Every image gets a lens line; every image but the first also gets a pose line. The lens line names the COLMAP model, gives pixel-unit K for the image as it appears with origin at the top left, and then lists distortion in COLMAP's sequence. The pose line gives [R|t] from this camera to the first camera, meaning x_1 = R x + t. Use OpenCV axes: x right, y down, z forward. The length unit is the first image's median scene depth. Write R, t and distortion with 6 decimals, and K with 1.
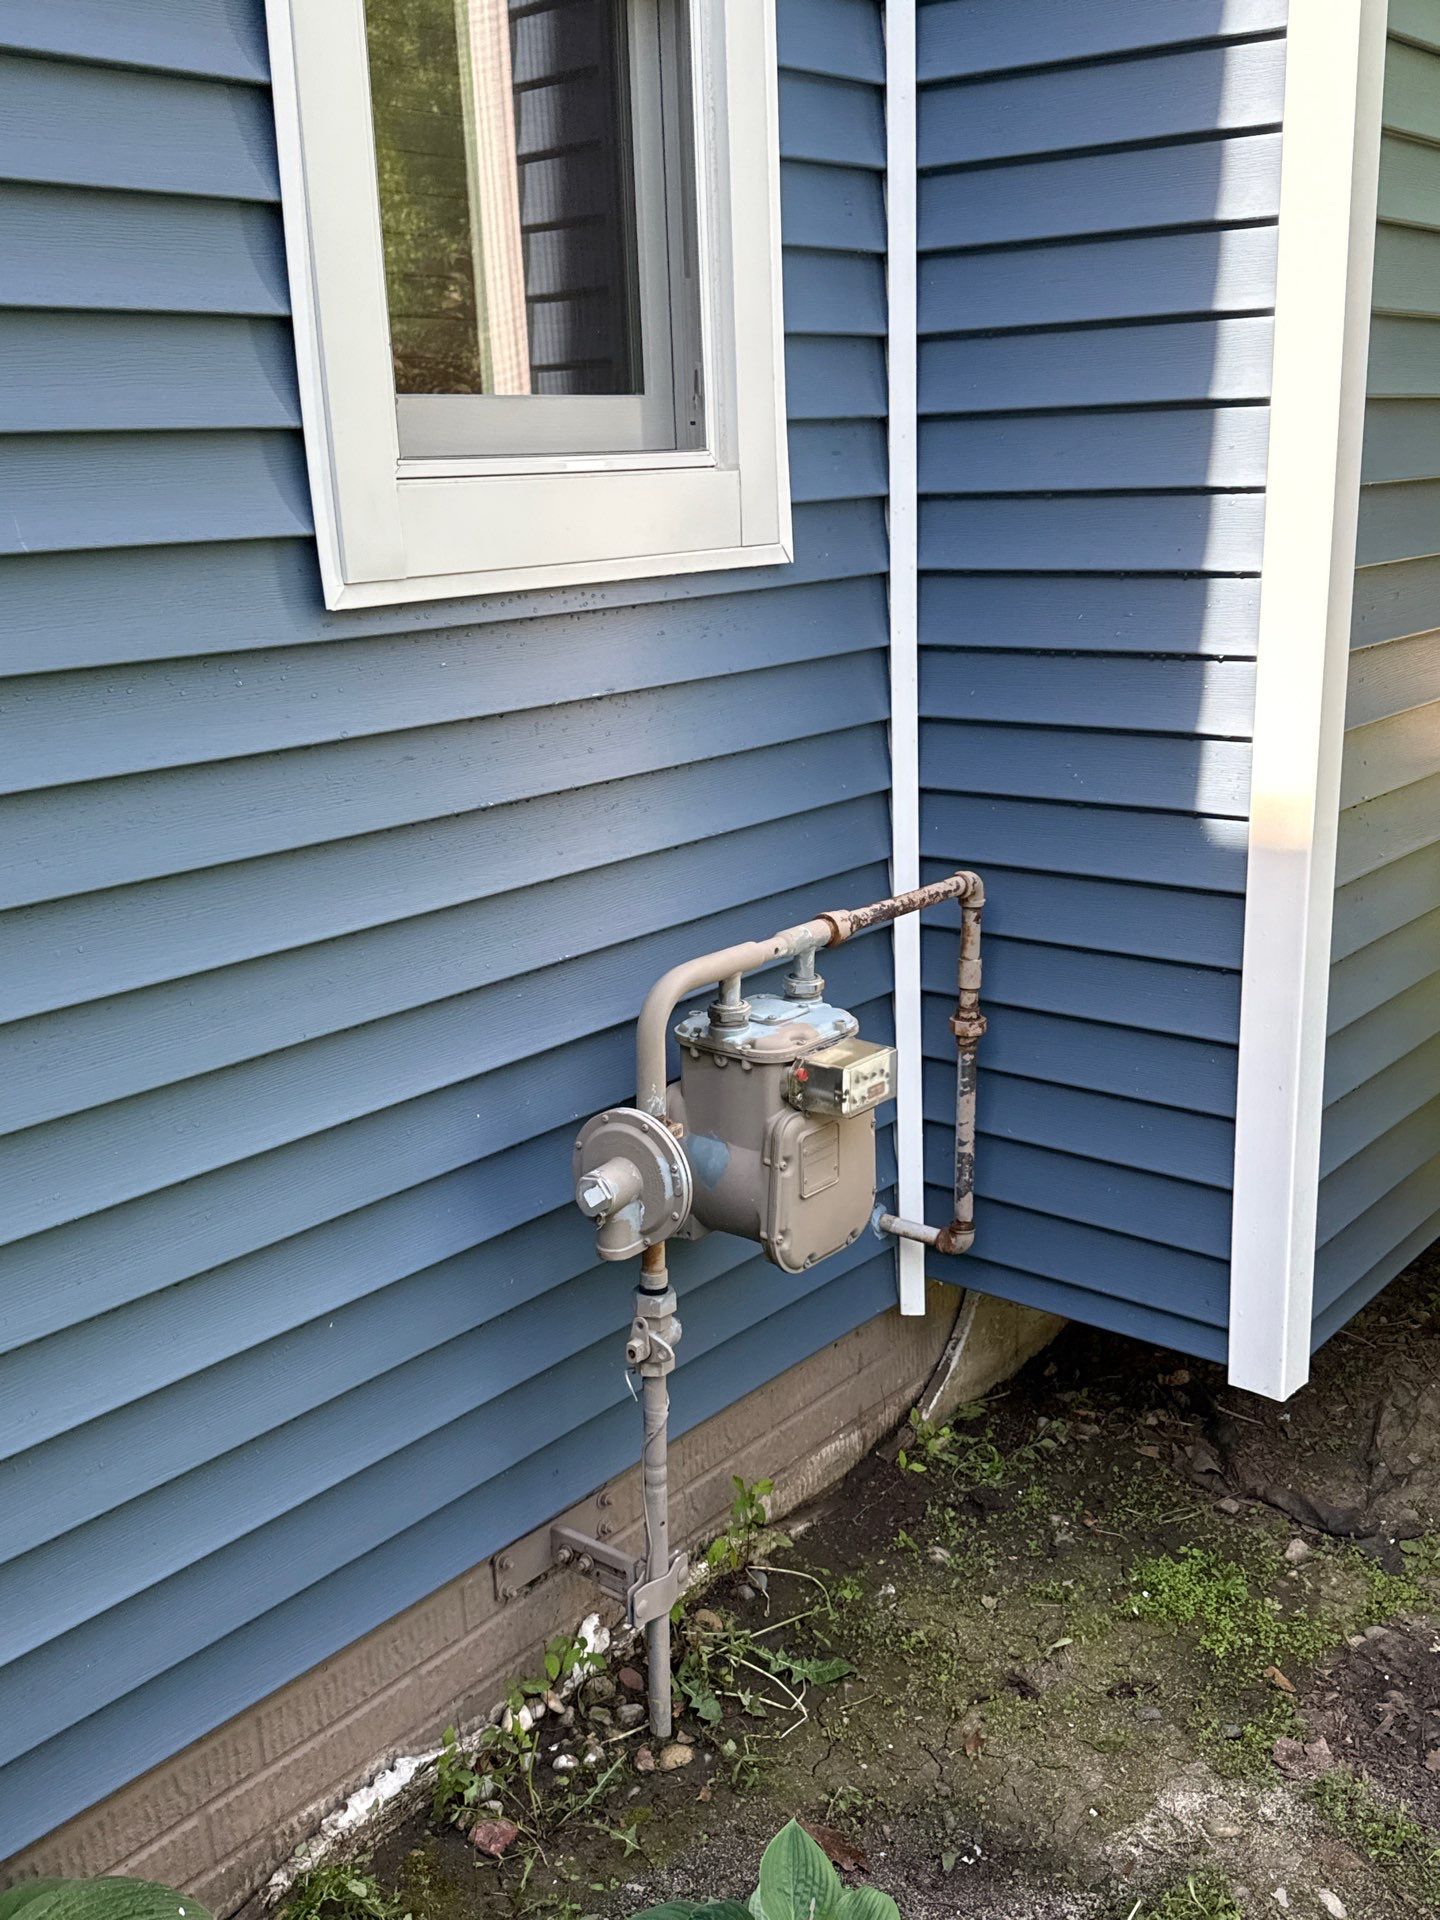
lens RADIAL K [[1889.9, 0, 720.0], [0, 1889.9, 960.0], [0, 0, 1]] dist [0.204608, -0.475362]
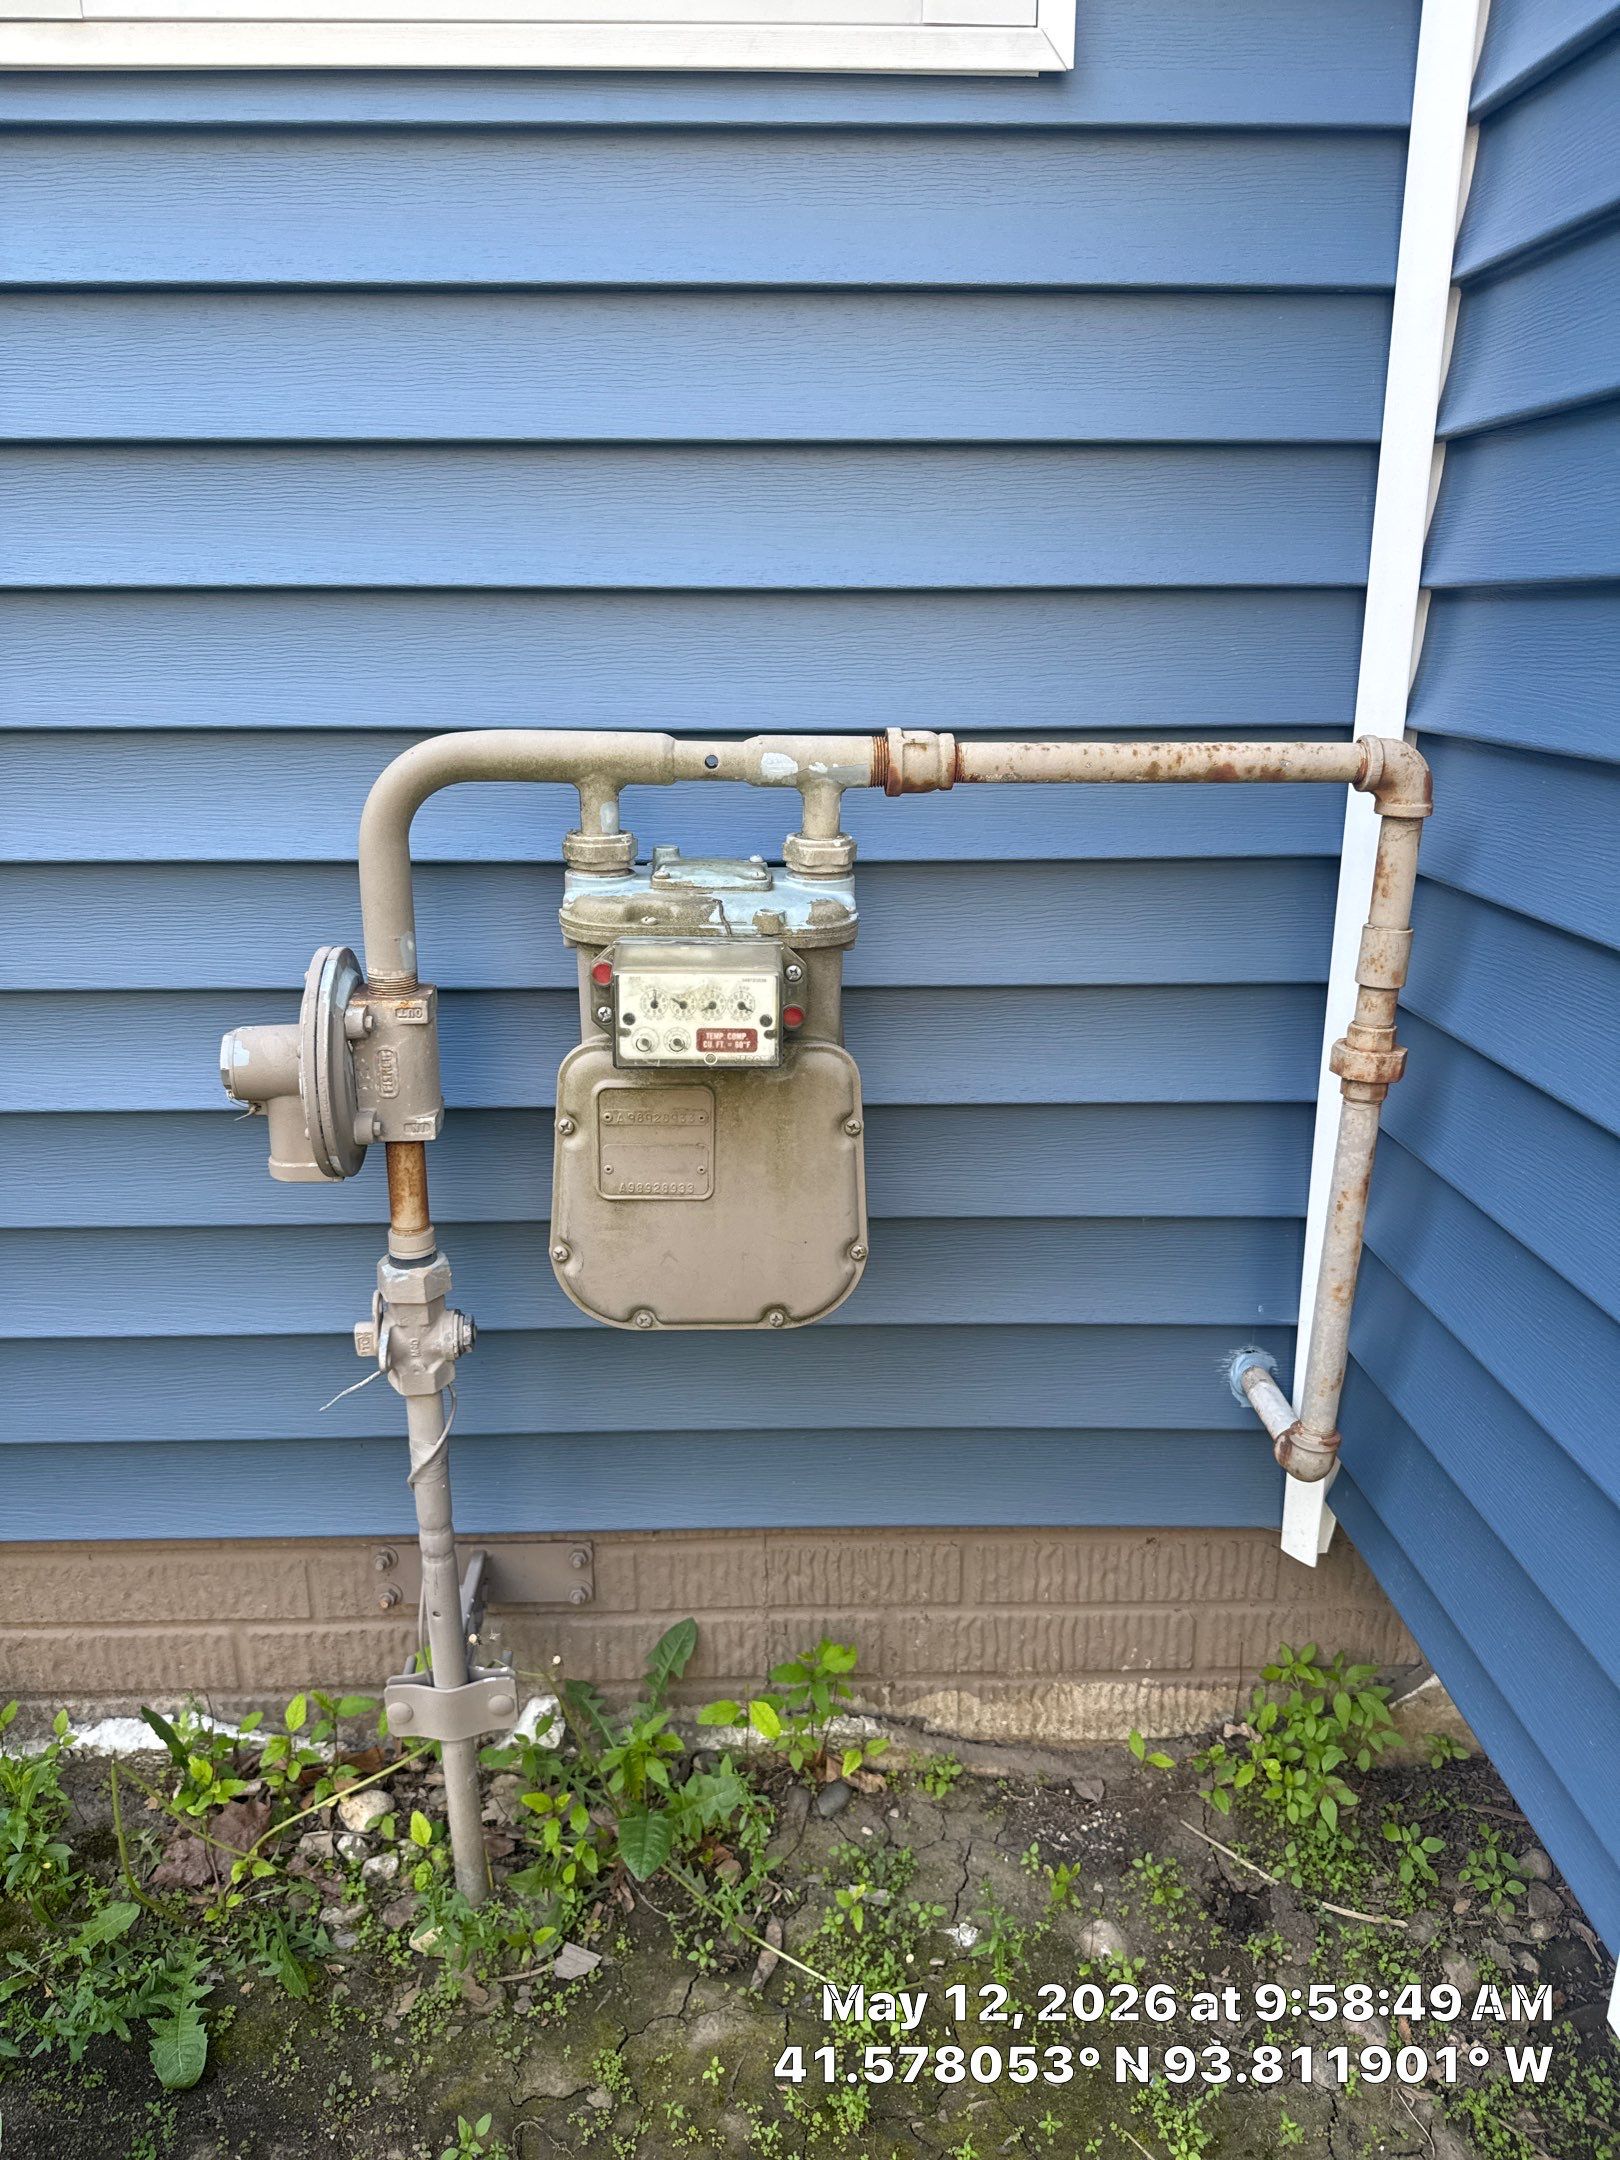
lens RADIAL K [[1556.9, 0, 810.0], [0, 1556.9, 1080.0], [0, 0, 1]] dist [0.003526, 0.000907]
pose [[0.647582, 0.250555, -0.719625, 0.332149], [-0.213965, 0.966190, 0.143858, 0.012141], [0.731339, 0.060815, 0.679297, 0.611782]]
